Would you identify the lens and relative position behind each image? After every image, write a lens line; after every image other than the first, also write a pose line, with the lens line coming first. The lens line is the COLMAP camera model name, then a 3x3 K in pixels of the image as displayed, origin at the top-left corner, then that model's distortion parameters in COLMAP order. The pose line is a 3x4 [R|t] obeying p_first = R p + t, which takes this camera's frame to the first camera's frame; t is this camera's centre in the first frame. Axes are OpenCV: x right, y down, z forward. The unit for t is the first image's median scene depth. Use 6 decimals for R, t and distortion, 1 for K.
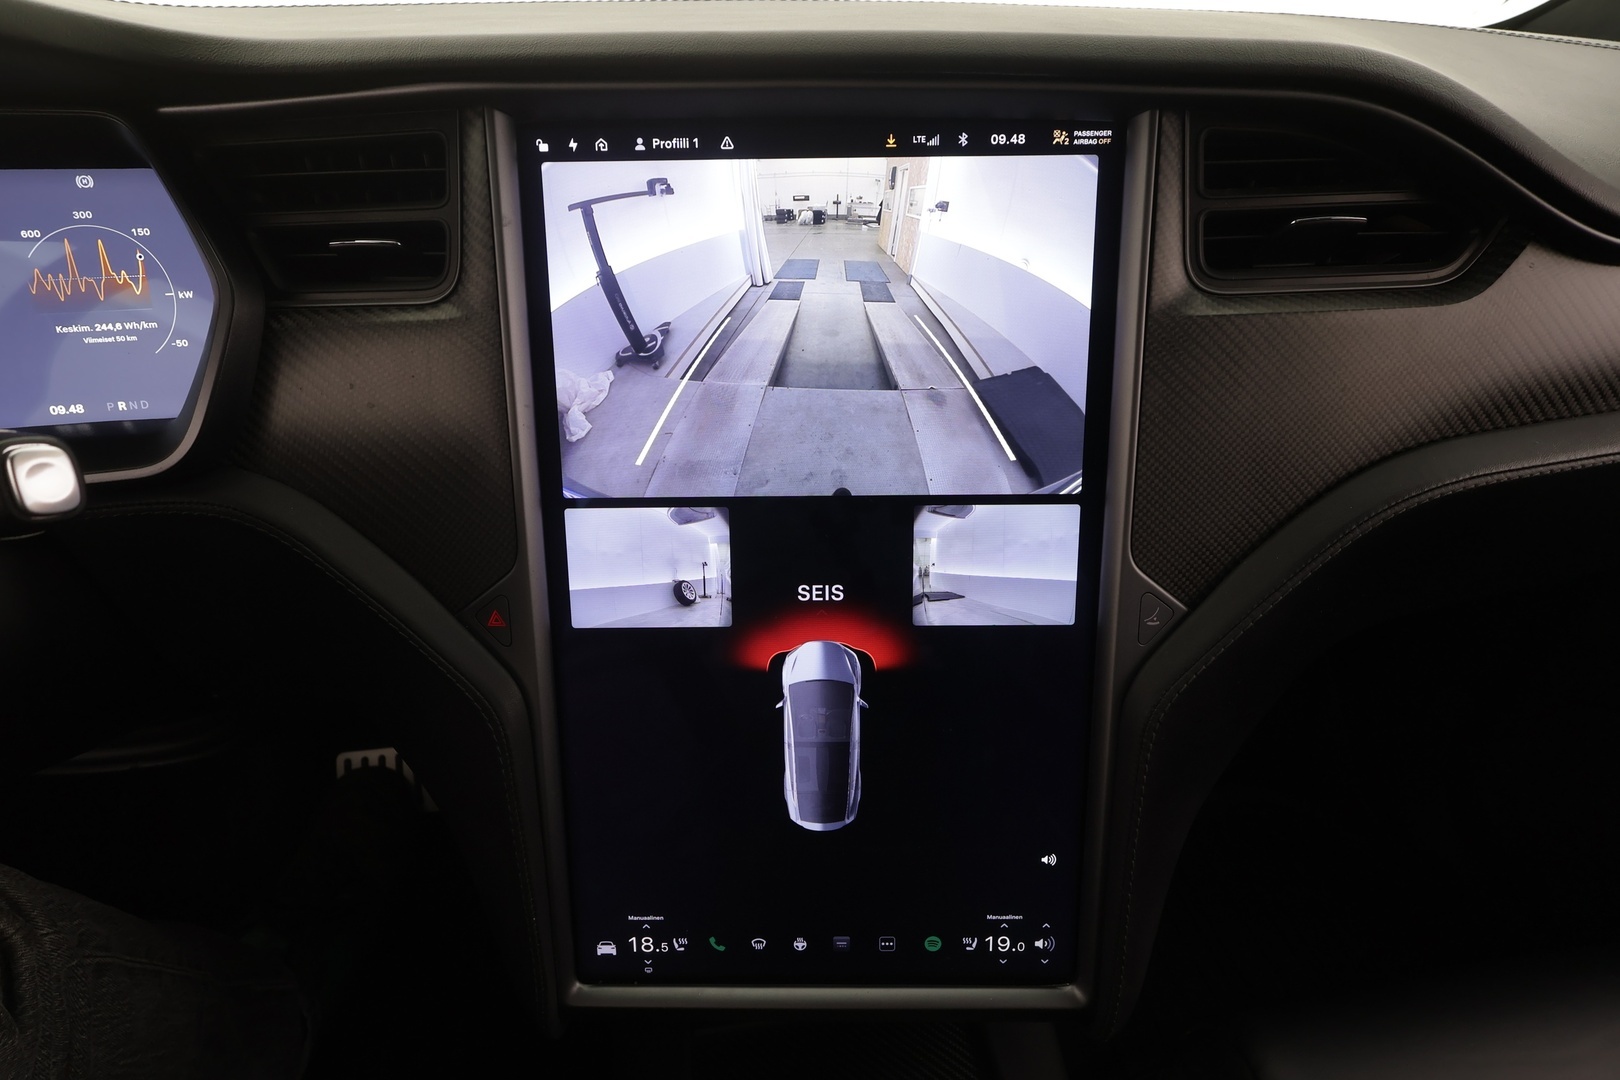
lens RADIAL K [[1030.7, 0, 810.1], [0, 1030.7, 541.4], [0, 0, 1]] dist [0.023784, -0.001543]
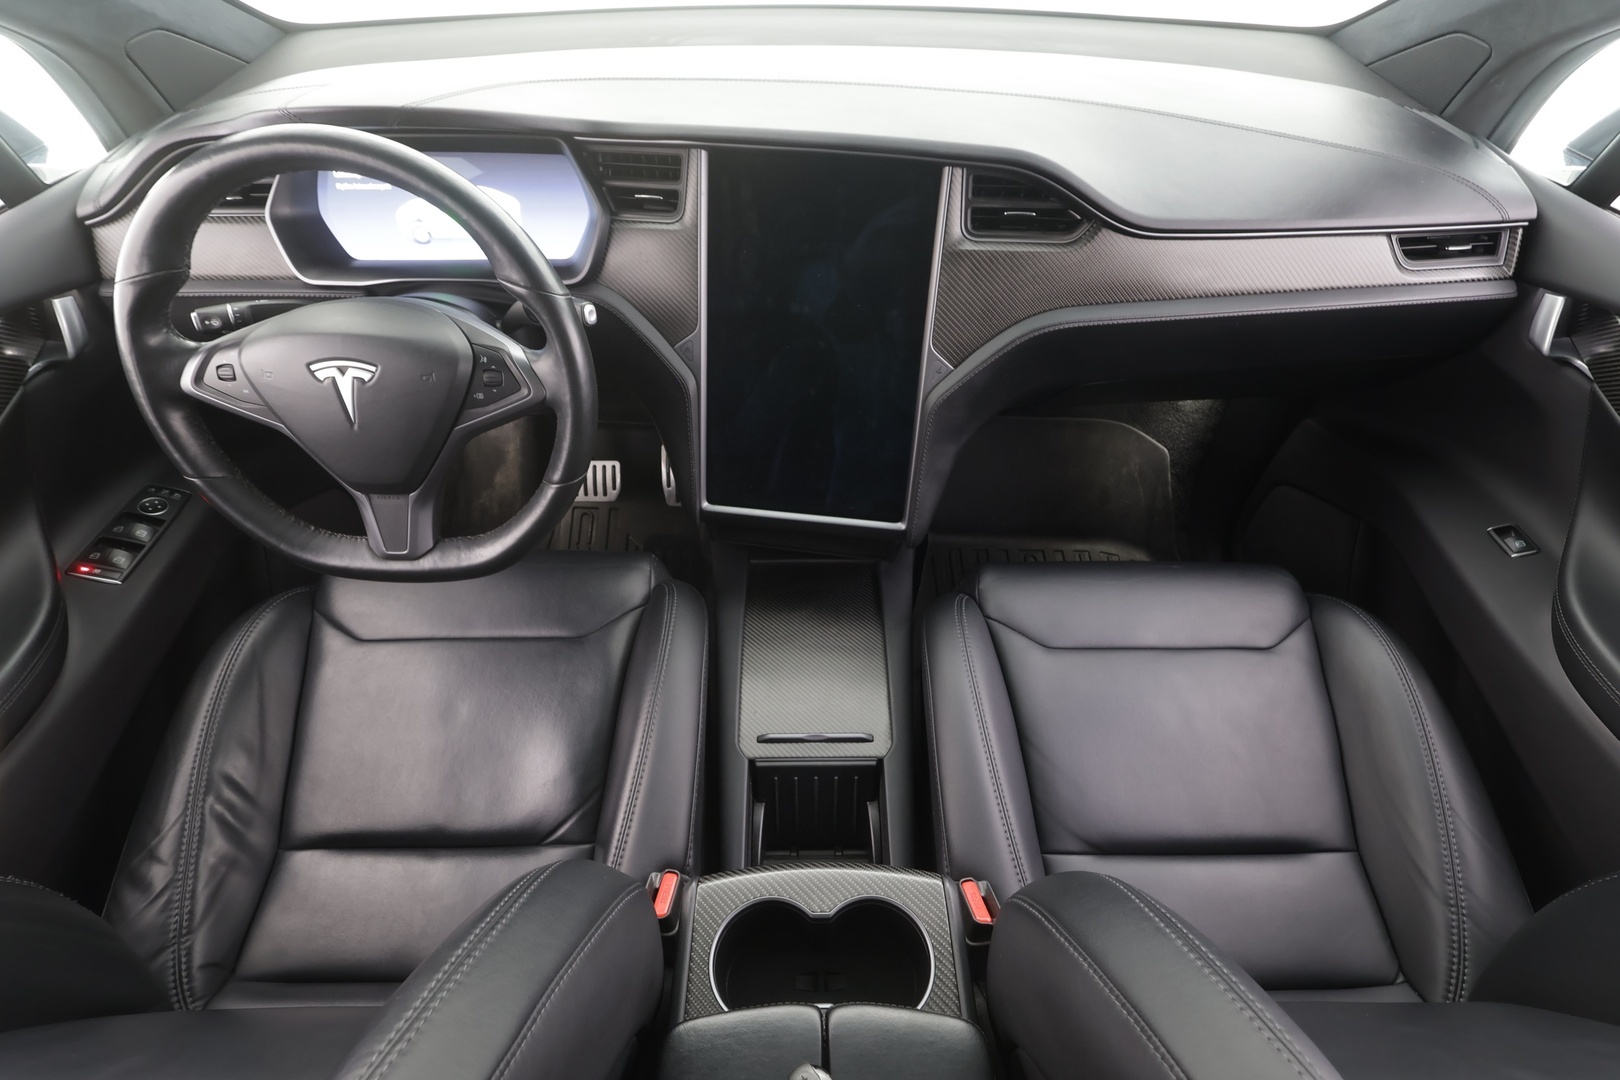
lens RADIAL K [[811.2, 0, 813.9], [0, 811.2, 550.3], [0, 0, 1]] dist [-0.003740, -0.000997]
pose [[0.992020, 0.104069, -0.071180, 0.240558], [-0.088193, 0.976199, 0.198135, 0.152377], [0.090106, -0.190276, 0.977587, -1.189563]]
